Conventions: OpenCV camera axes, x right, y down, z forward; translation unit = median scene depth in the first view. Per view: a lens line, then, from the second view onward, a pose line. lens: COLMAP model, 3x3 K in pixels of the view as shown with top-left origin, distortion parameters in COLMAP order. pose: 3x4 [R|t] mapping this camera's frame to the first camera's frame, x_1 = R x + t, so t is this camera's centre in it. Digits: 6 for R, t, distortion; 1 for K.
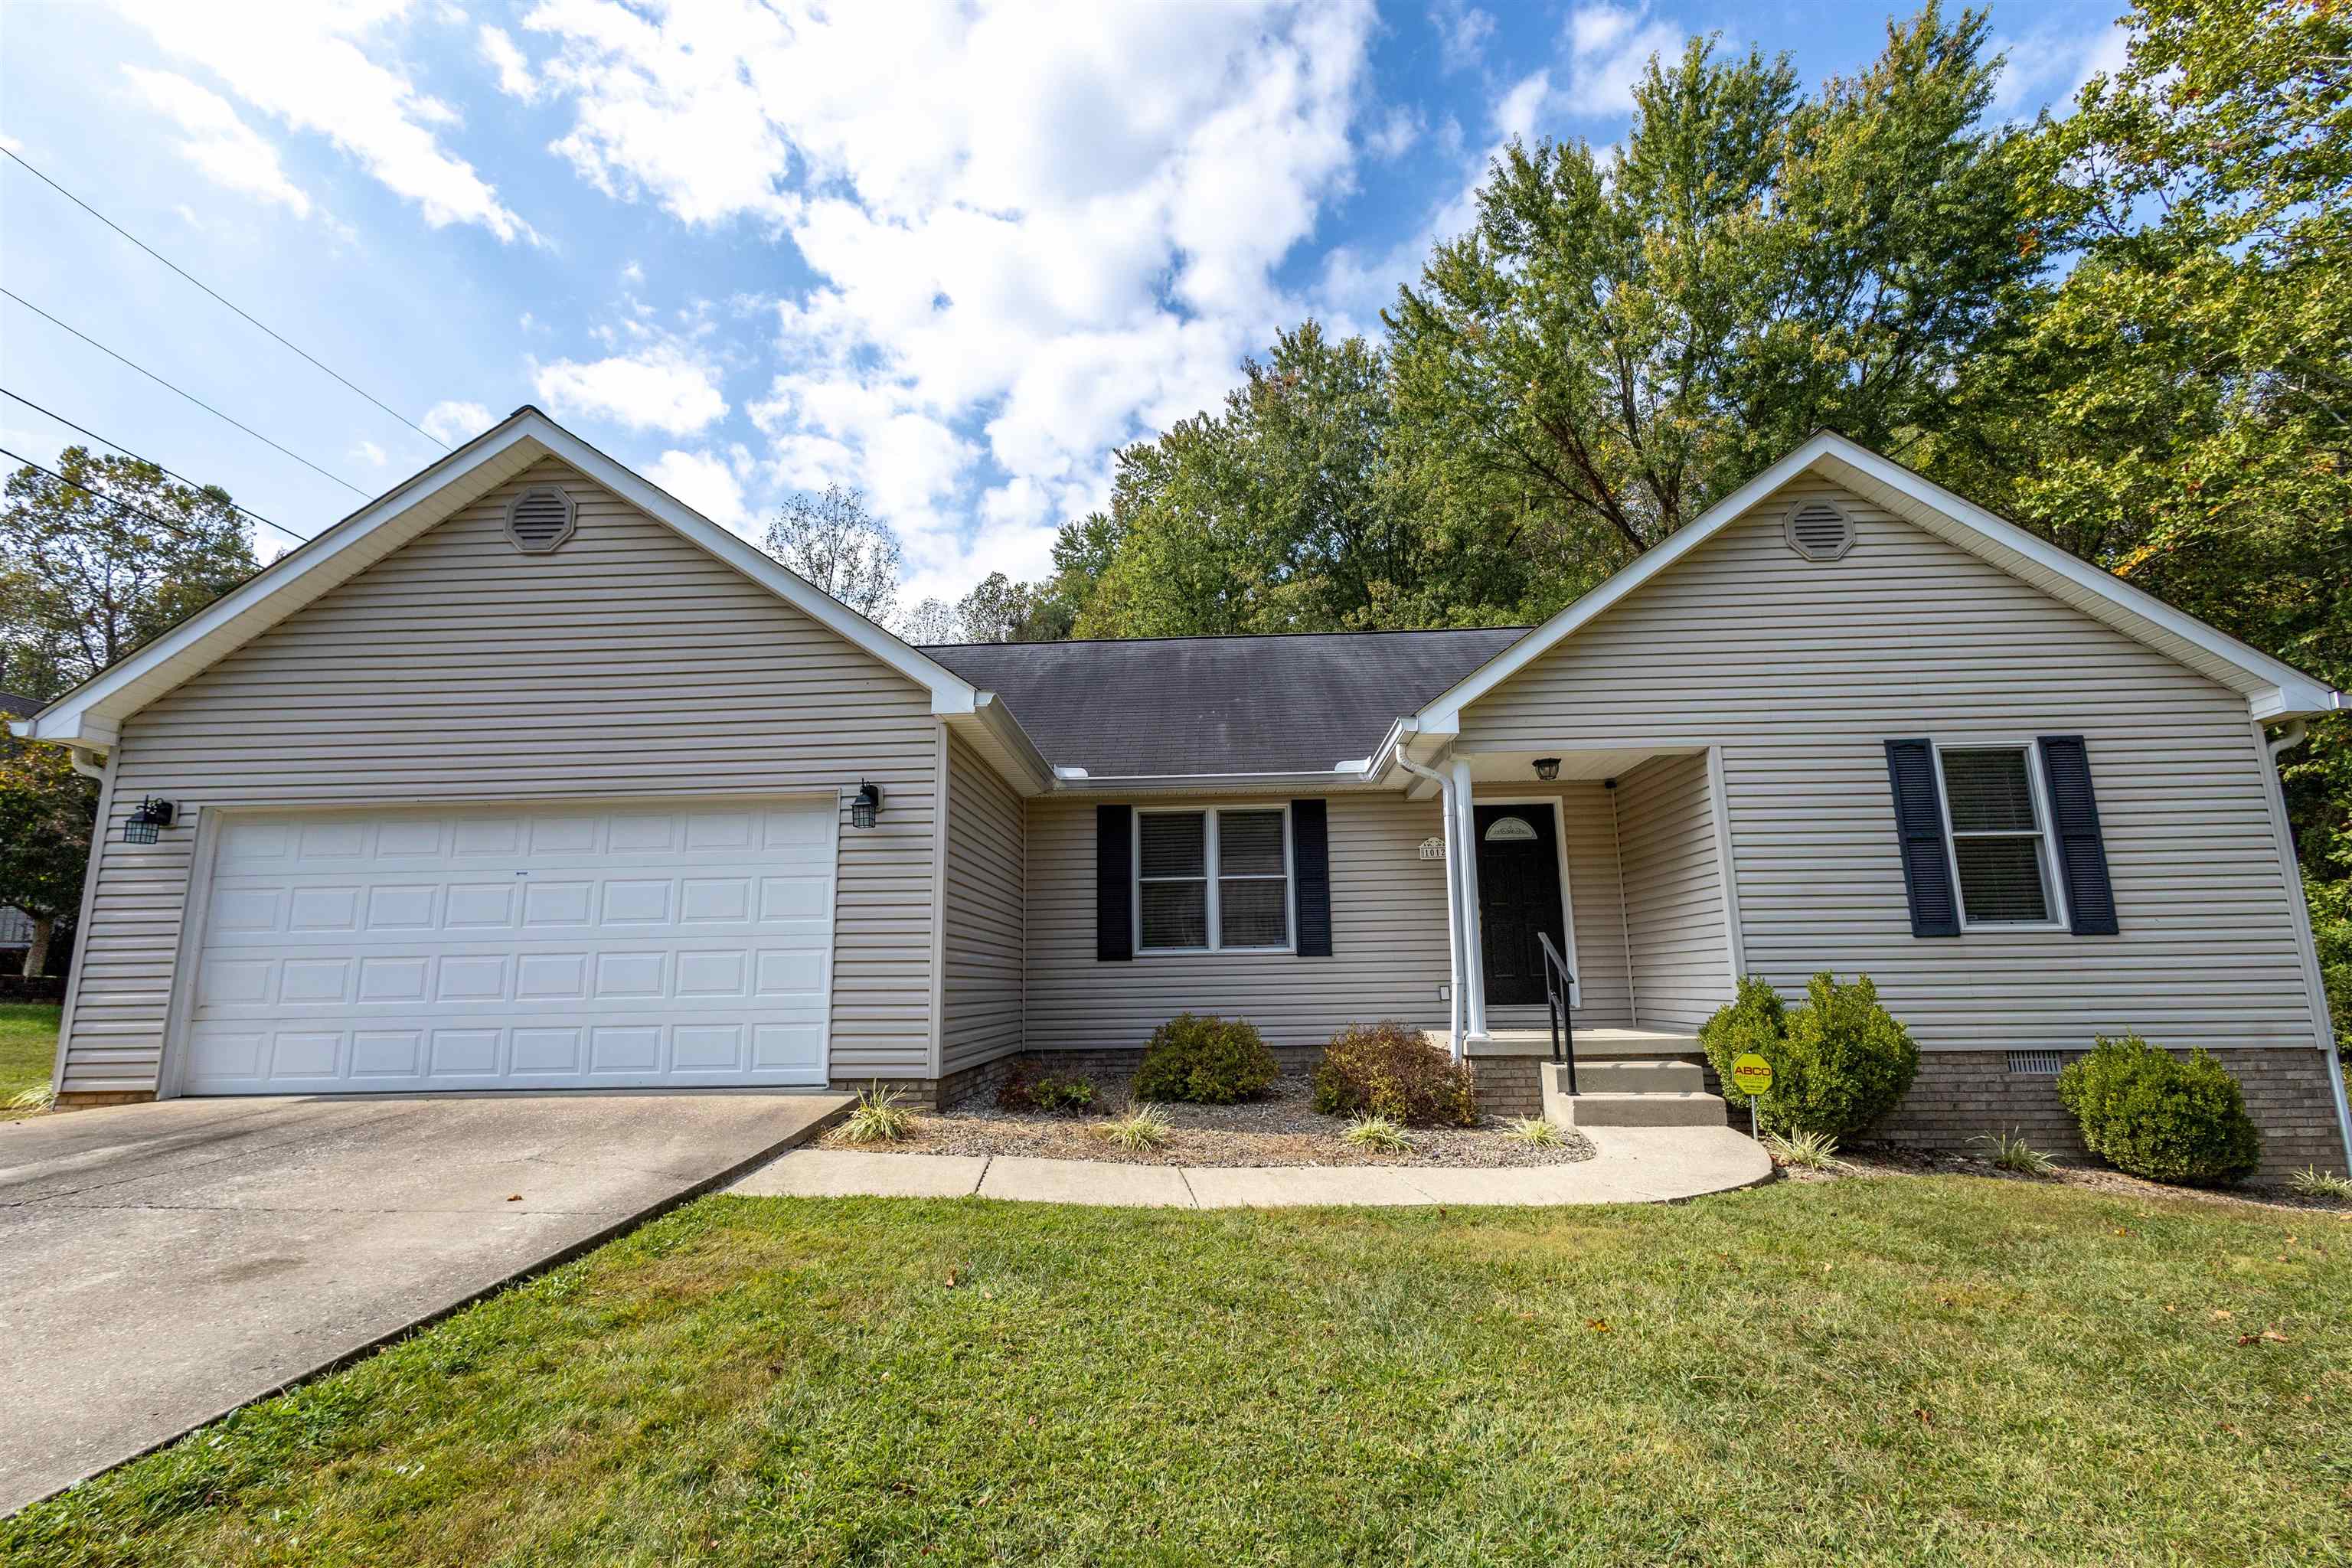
lens RADIAL K [[1070.7, 0, 1176.0], [0, 1070.7, 784.0], [0, 0, 1]] dist [0.003019, -0.000451]
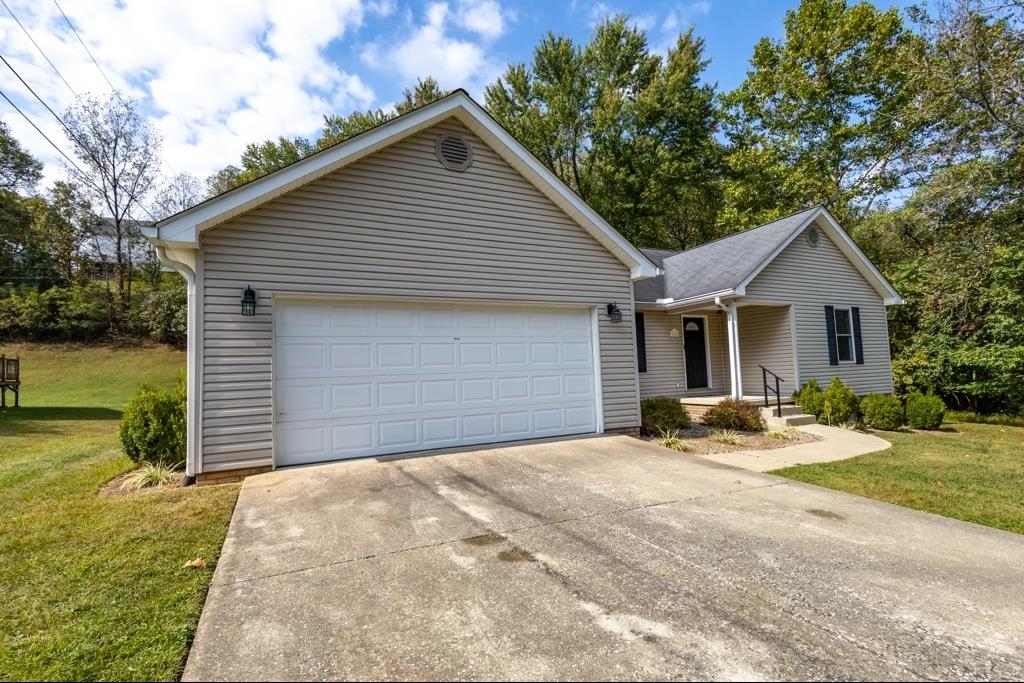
lens RADIAL K [[466.2, 0, 512.0], [0, 466.2, 341.5], [0, 0, 1]] dist [0.003019, -0.000451]
pose [[0.880929, 0.016695, 0.472954, -0.707901], [-0.067168, 0.993671, 0.090031, 0.003887], [-0.468458, -0.111079, 0.876475, 0.155749]]
